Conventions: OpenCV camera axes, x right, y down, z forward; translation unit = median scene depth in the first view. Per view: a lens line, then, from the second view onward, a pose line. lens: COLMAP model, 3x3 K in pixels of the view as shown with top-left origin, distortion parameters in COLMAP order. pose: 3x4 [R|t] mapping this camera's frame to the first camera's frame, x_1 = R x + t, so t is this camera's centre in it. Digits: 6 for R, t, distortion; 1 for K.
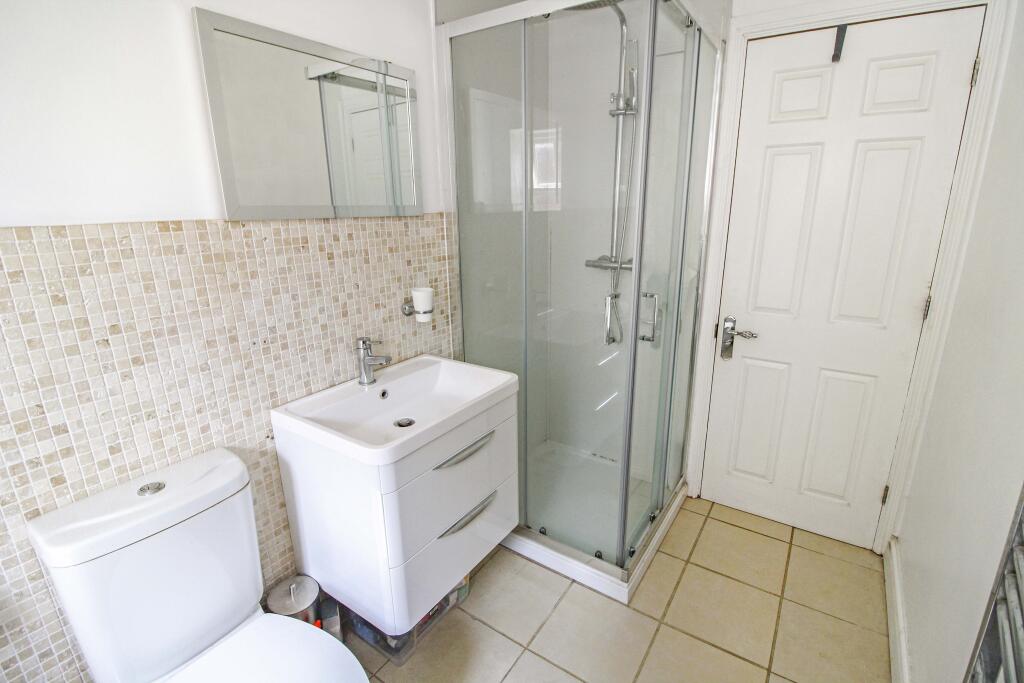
lens RADIAL K [[474.2, 0, 522.6], [0, 474.2, 335.1], [0, 0, 1]] dist [0.000860, -0.014015]
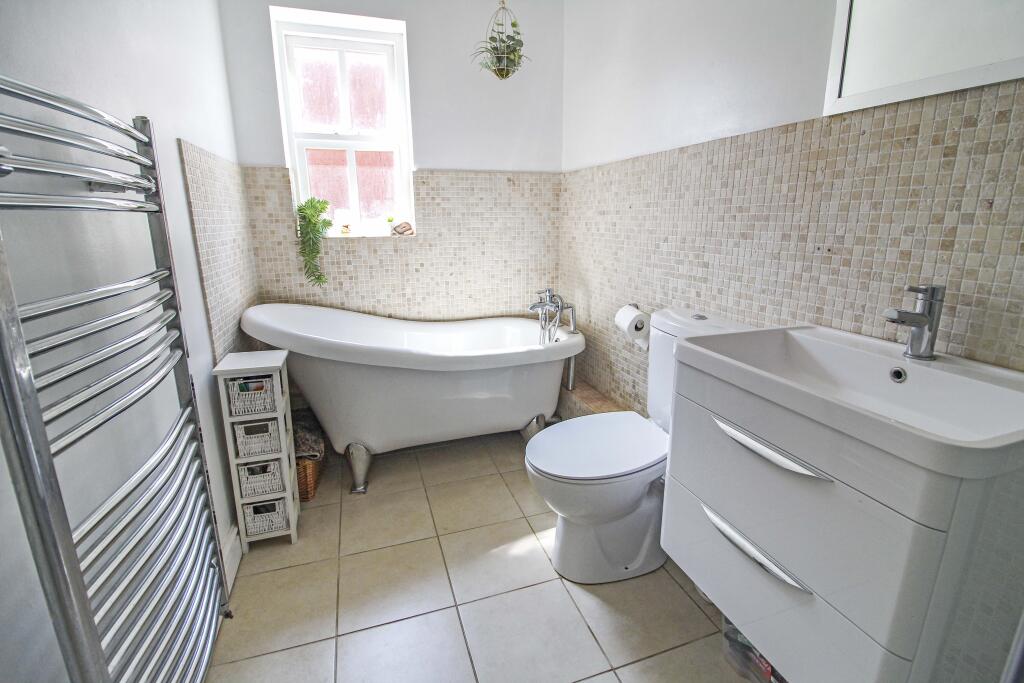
lens RADIAL K [[474.2, 0, 522.6], [0, 474.2, 335.1], [0, 0, 1]] dist [0.000860, -0.014015]
pose [[-0.608482, 0.198344, -0.768381, 0.545023], [-0.204226, 0.896509, 0.393145, -0.075611], [0.766839, 0.396145, -0.505003, 1.031619]]
